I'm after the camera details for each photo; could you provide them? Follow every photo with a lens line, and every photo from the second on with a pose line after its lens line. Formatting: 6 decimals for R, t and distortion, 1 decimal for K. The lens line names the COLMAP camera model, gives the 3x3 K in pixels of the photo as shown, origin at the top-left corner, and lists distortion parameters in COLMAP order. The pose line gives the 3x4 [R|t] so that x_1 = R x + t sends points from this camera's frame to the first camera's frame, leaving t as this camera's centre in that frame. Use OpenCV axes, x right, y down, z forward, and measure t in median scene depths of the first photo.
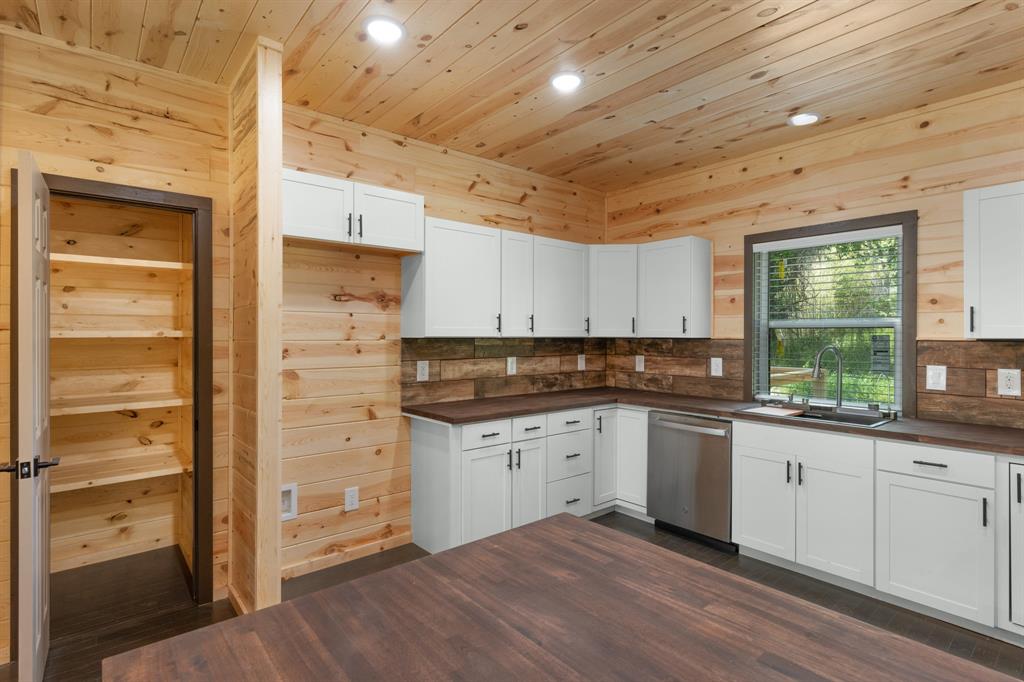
lens RADIAL K [[503.2, 0, 513.1], [0, 503.2, 333.1], [0, 0, 1]] dist [-0.002639, -0.000120]
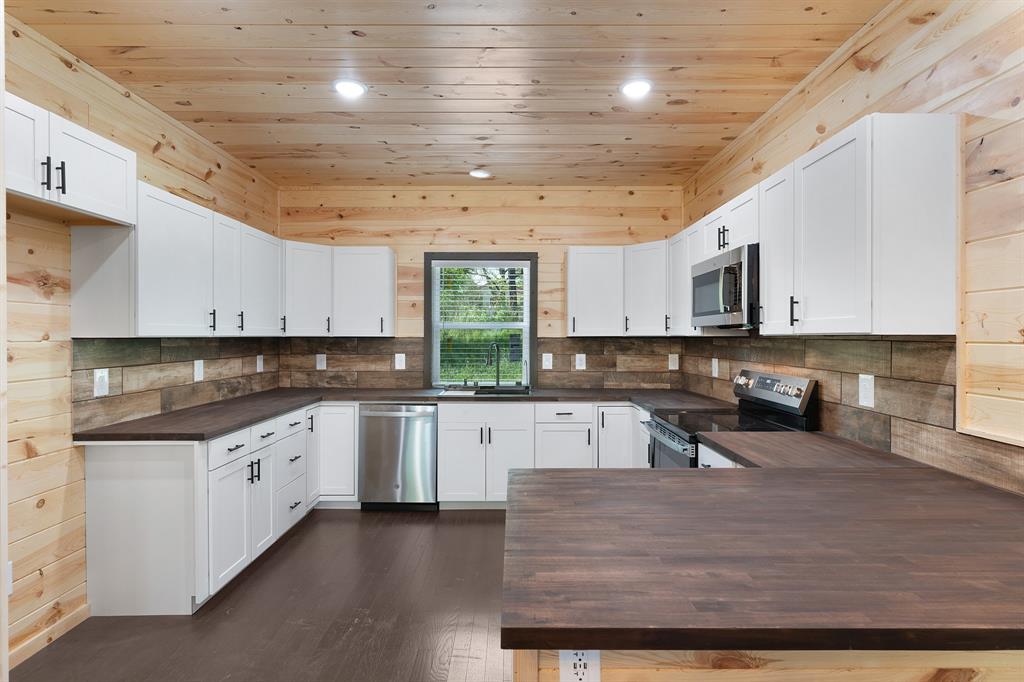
lens RADIAL K [[502.5, 0, 510.8], [0, 502.5, 337.0], [0, 0, 1]] dist [-0.002017, 0.000140]
pose [[0.645694, -0.004148, 0.763585, -0.356045], [-0.002477, 0.999969, 0.007526, 0.001163], [-0.763593, -0.006751, 0.645663, 0.060287]]
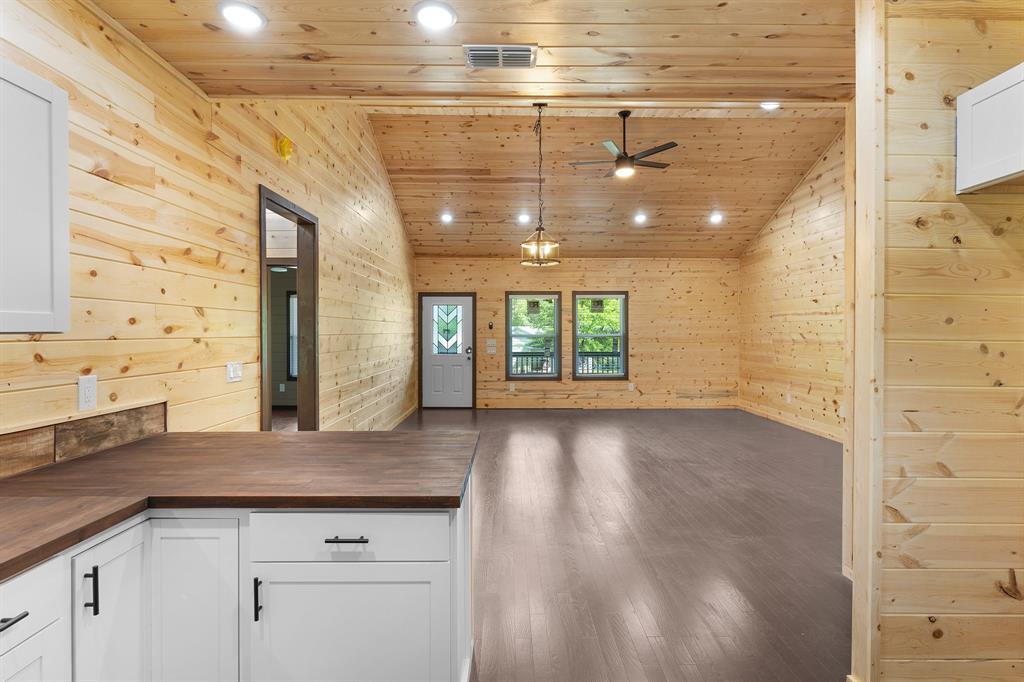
lens RADIAL K [[502.5, 0, 510.8], [0, 502.5, 337.0], [0, 0, 1]] dist [-0.002017, 0.000140]
pose [[-0.638644, 0.007645, -0.769464, 0.342902], [0.002016, 0.999964, 0.008262, 0.001284], [0.769500, 0.003725, -0.638636, 0.705893]]
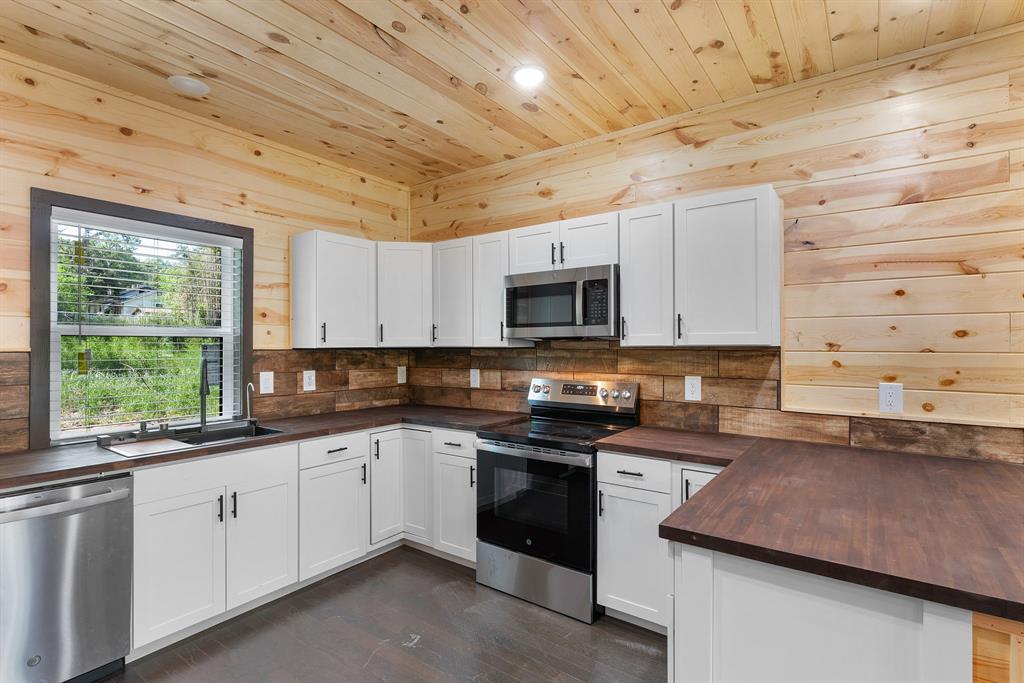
lens RADIAL K [[496.2, 0, 514.0], [0, 496.2, 344.4], [0, 0, 1]] dist [-0.001516, -0.000103]
pose [[-0.243817, -0.000192, 0.969821, -0.310104], [-0.004091, 0.999991, -0.000831, 0.001230], [-0.969813, -0.004170, -0.243816, 0.606036]]
